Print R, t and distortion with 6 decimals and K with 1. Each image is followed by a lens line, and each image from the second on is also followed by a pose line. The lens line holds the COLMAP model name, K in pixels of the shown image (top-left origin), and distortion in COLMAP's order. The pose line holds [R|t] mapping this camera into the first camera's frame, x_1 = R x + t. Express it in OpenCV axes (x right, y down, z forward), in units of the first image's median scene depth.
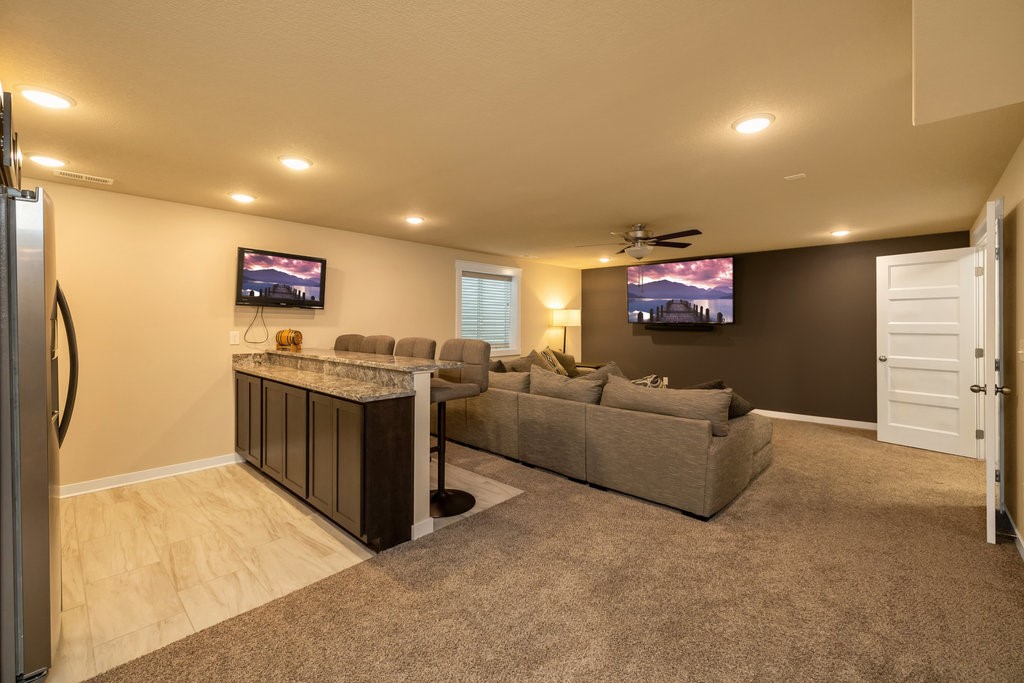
lens RADIAL K [[438.7, 0, 513.9], [0, 438.7, 327.5], [0, 0, 1]] dist [0.003308, -0.000487]
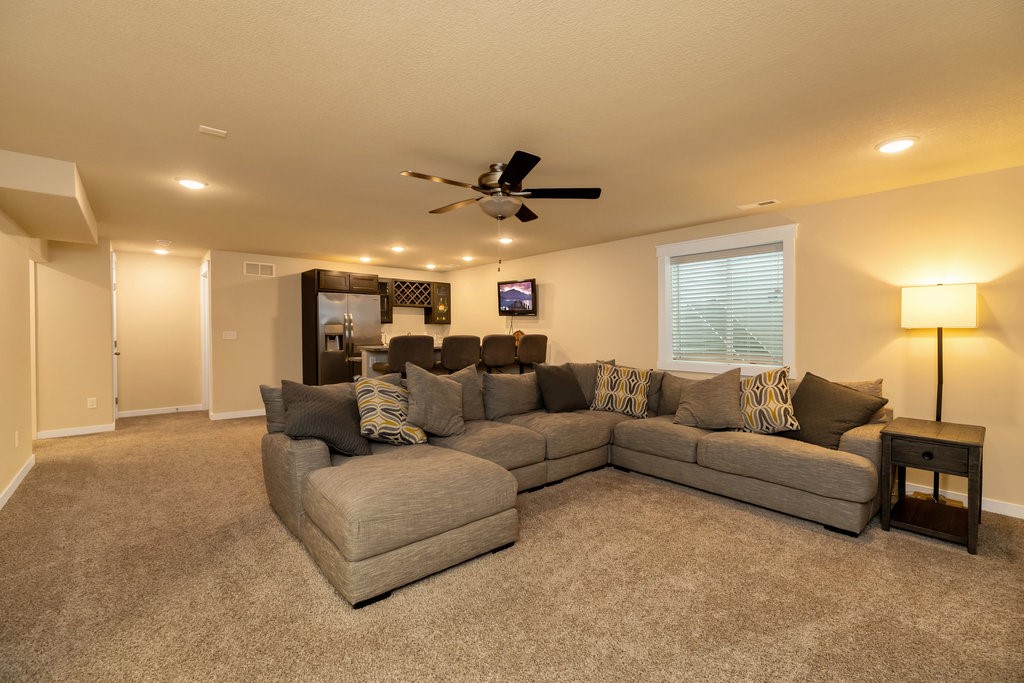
lens RADIAL K [[438.7, 0, 509.9], [0, 438.7, 341.1], [0, 0, 1]] dist [0.003308, -0.000487]
pose [[-0.086796, 0.018424, -0.996056, 0.705445], [-0.013468, 0.999716, 0.019665, 0.008094], [0.996135, 0.015121, -0.086523, 0.815069]]
